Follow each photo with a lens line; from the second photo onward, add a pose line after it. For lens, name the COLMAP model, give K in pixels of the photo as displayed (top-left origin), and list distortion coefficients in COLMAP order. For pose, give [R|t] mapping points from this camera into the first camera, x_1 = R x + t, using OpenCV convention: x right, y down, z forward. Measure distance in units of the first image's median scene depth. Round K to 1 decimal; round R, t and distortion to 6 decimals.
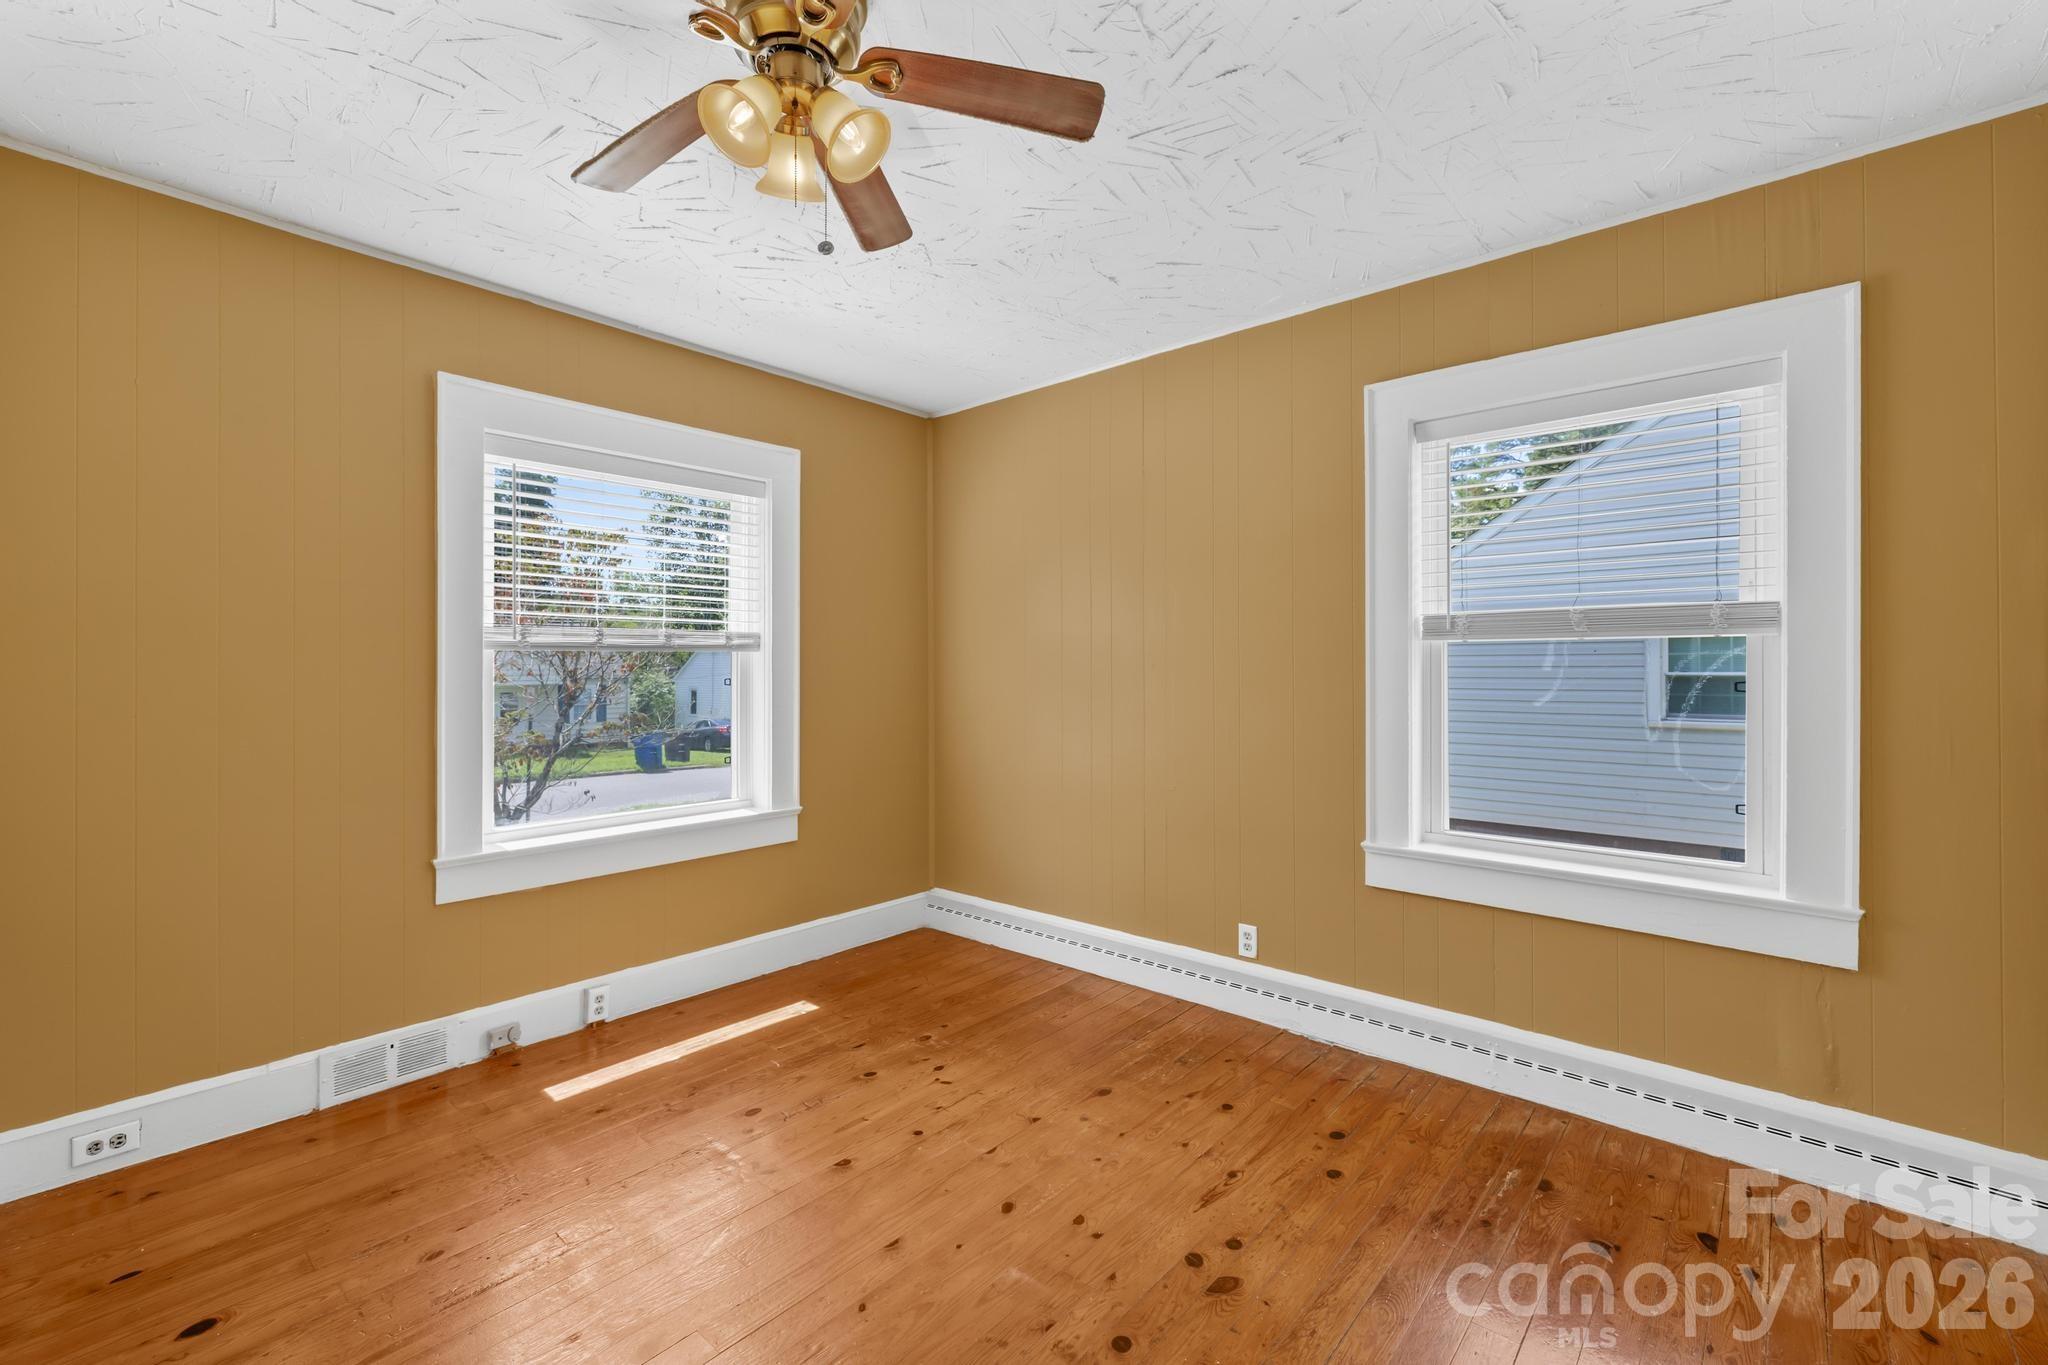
lens RADIAL K [[871.8, 0, 1028.6], [0, 871.8, 668.6], [0, 0, 1]] dist [-0.000258, 0.000605]
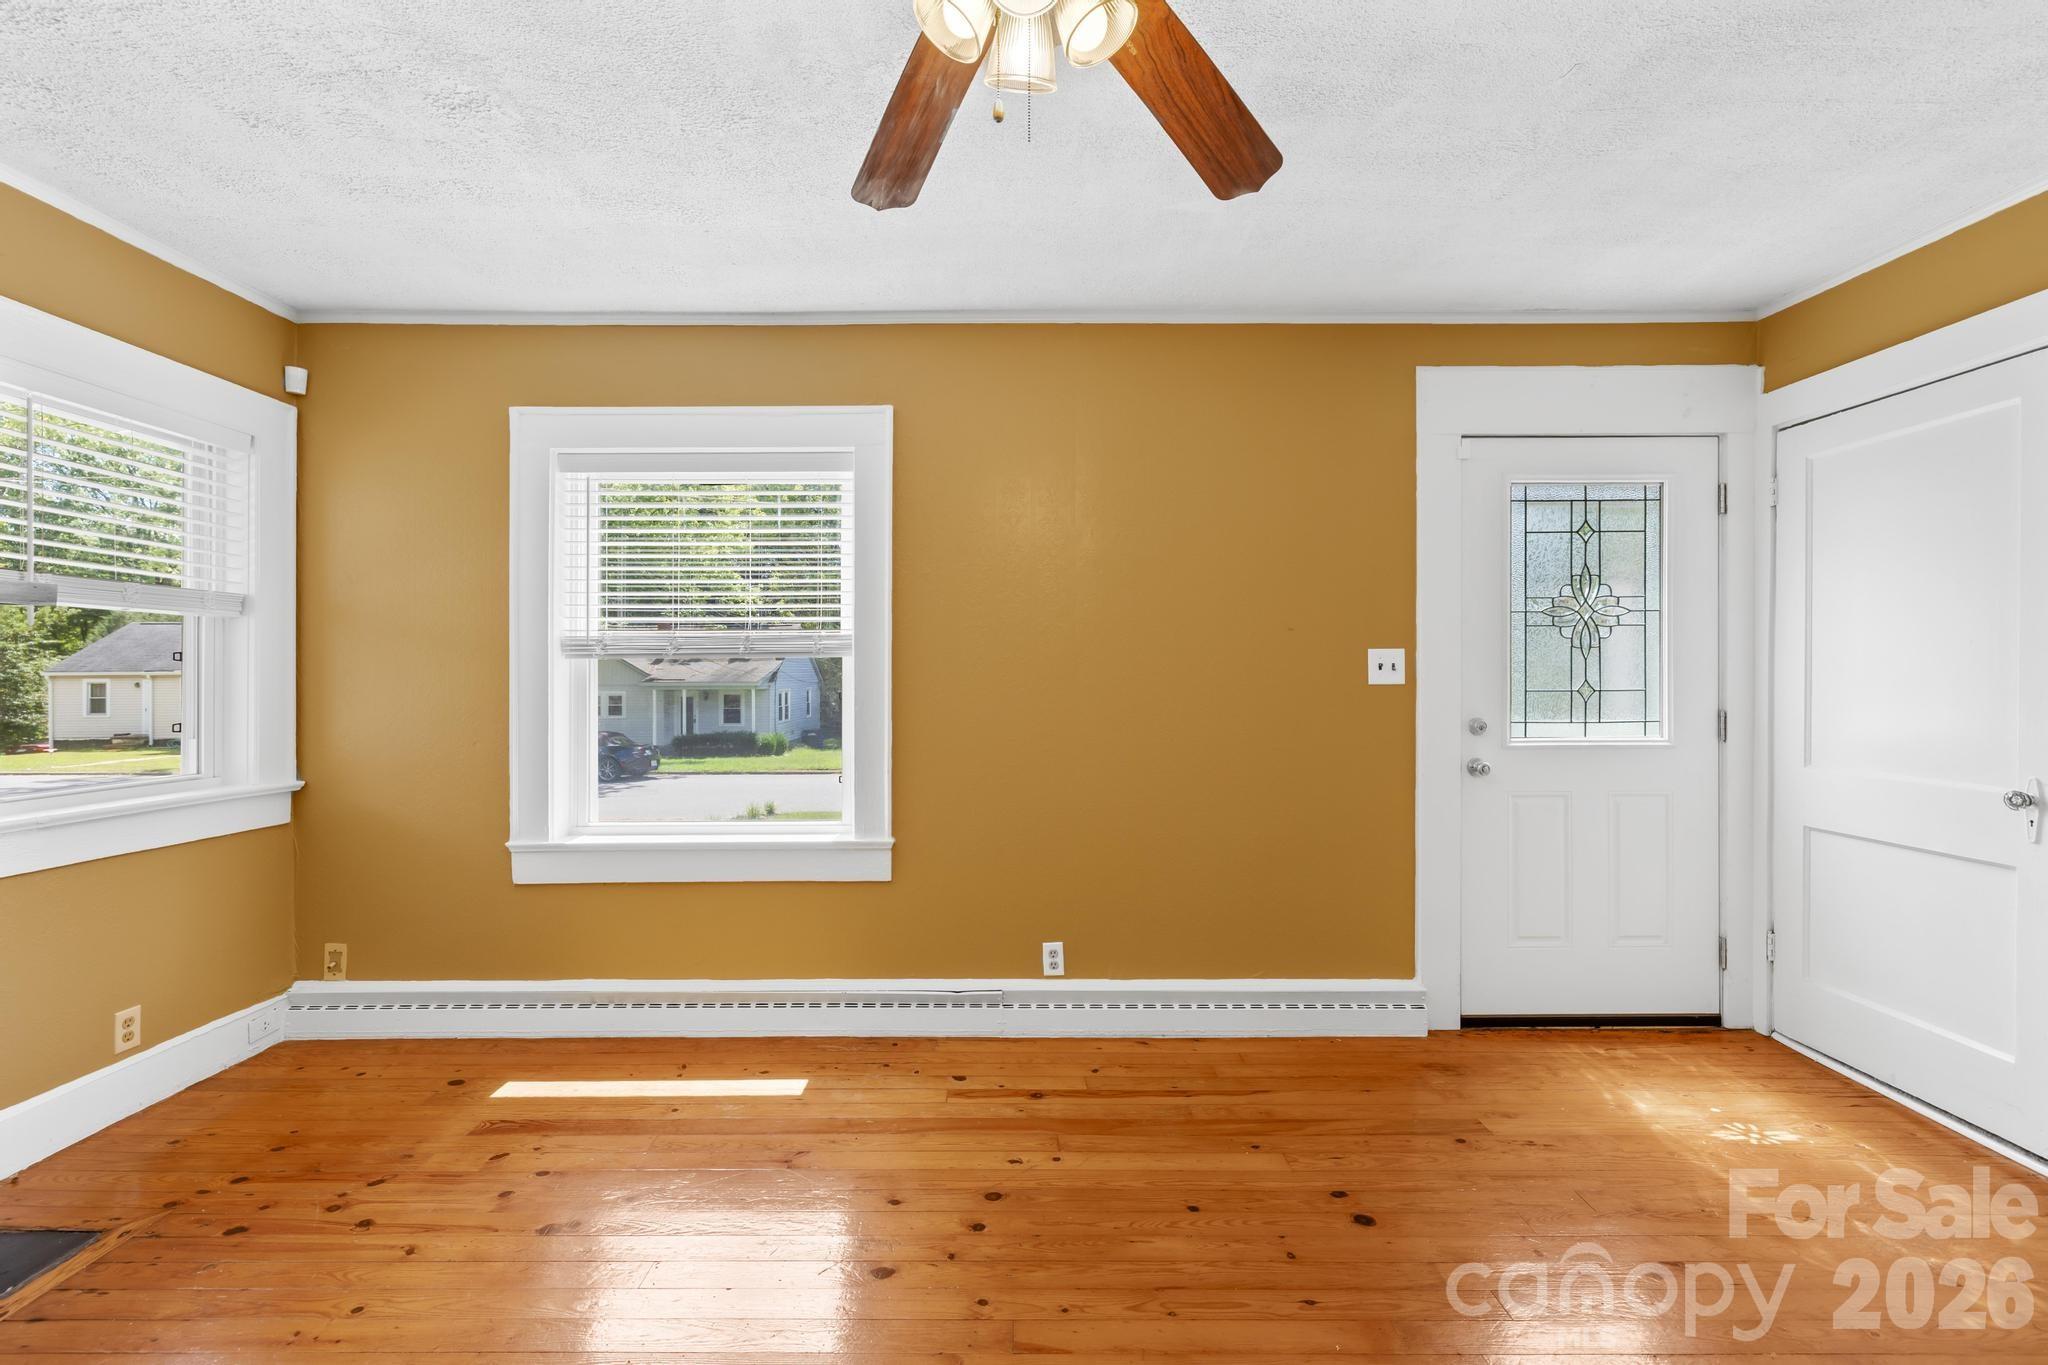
lens RADIAL K [[867.3, 0, 992.7], [0, 867.3, 671.4], [0, 0, 1]] dist [-0.000052, 0.000089]
pose [[0.647729, -0.002383, -0.761868, 0.517893], [0.005188, 0.999986, 0.001283, -0.000195], [0.761854, -0.004784, 0.647732, 0.676178]]
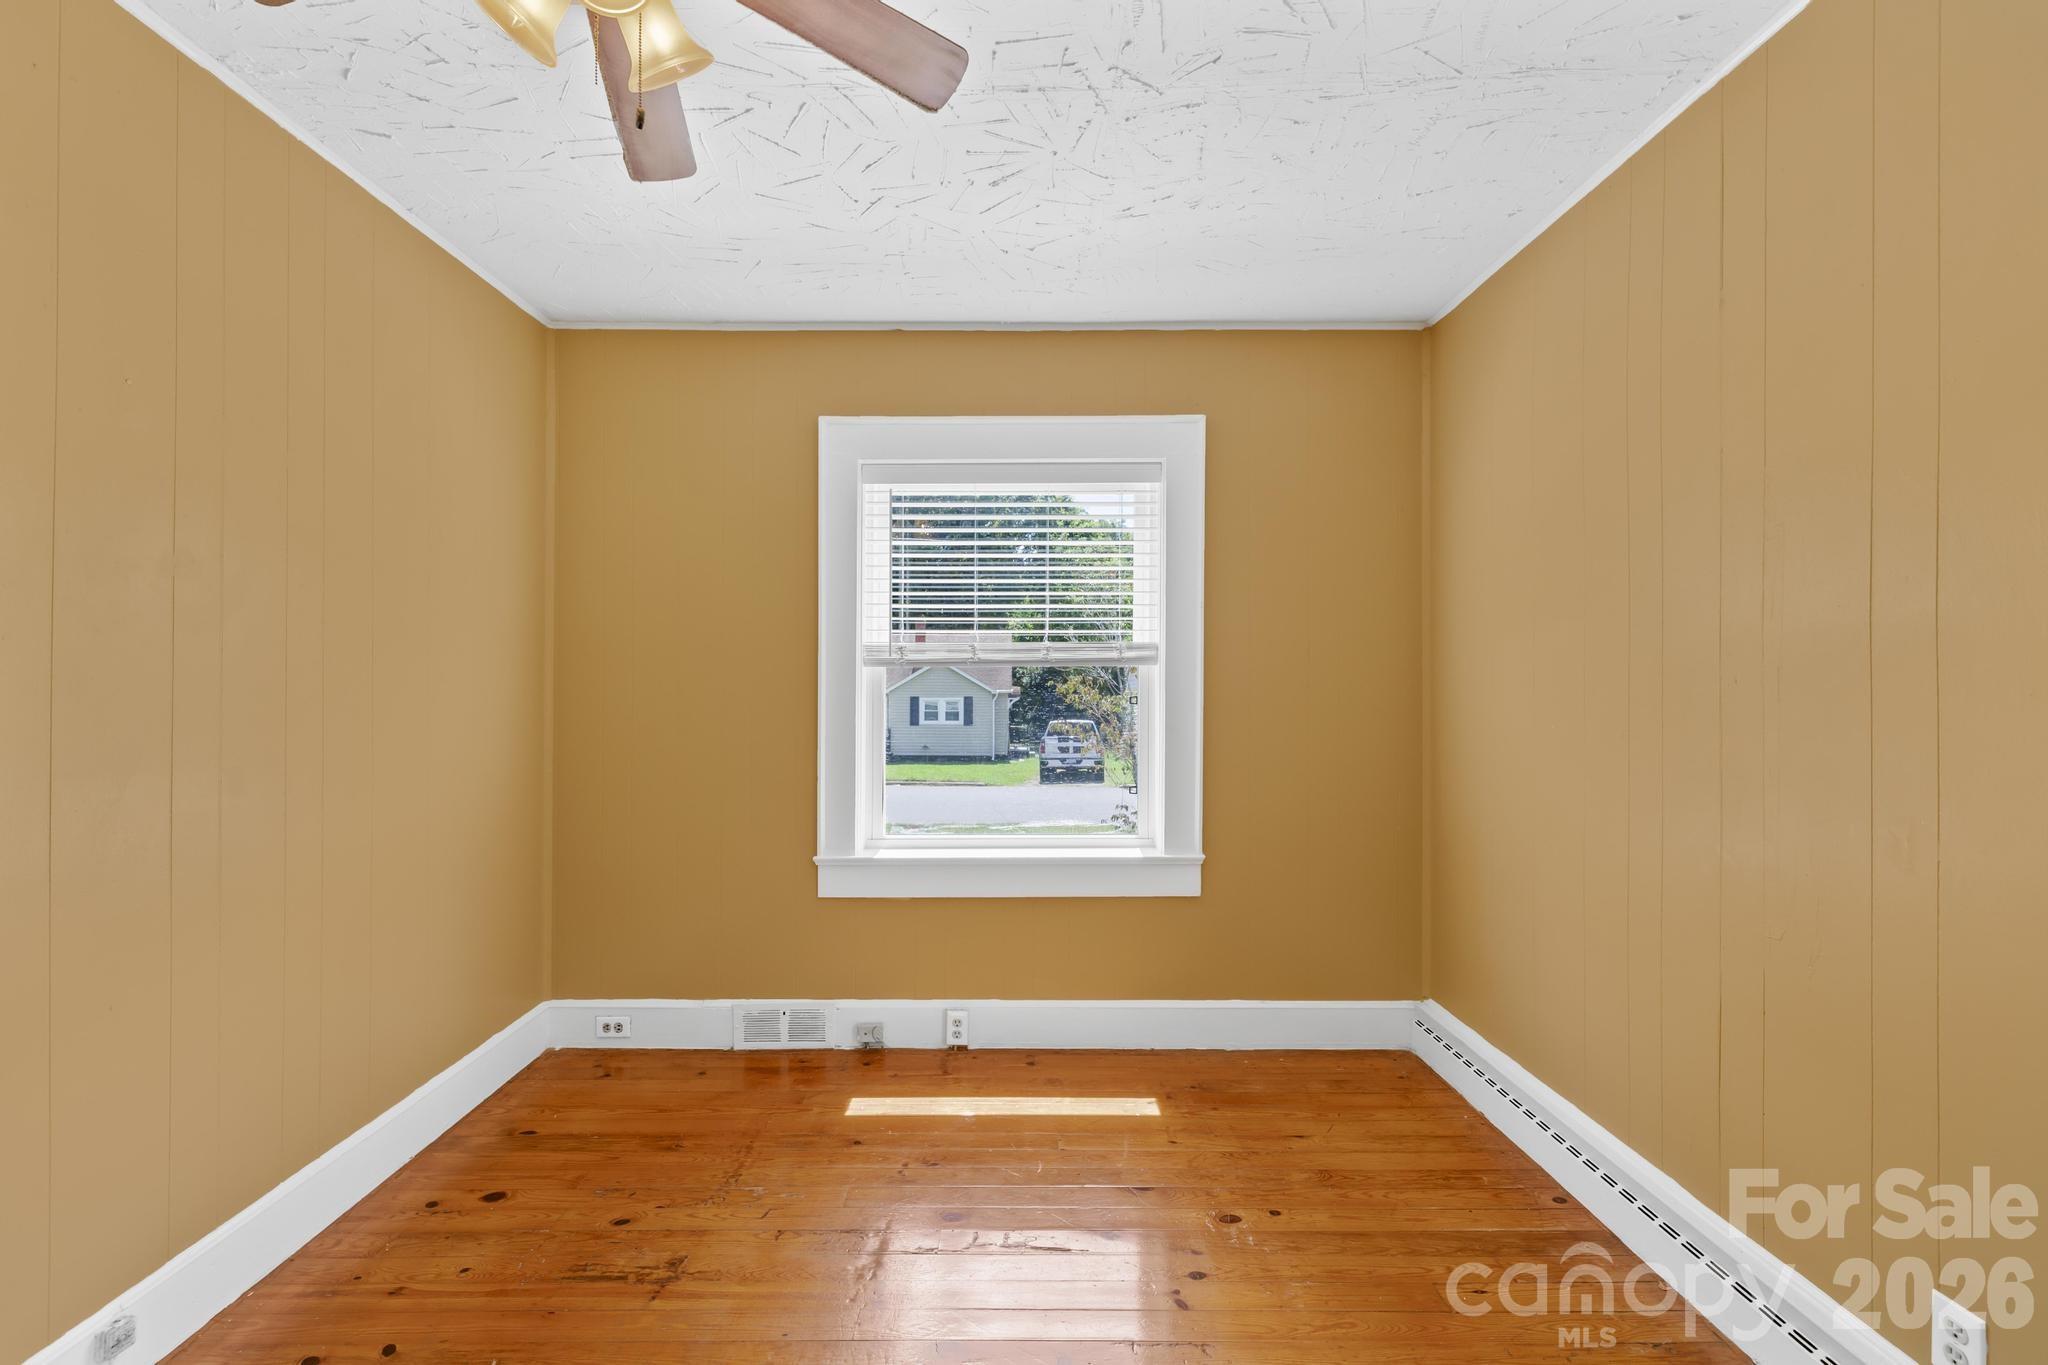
lens RADIAL K [[874.2, 0, 1012.0], [0, 874.2, 686.3], [0, 0, 1]] dist [0.001127, 0.000636]
pose [[0.648905, 0.002586, -0.760865, 0.297820], [0.000408, 0.999993, 0.003747, -0.002310], [0.760869, -0.002742, 0.648899, 0.419147]]
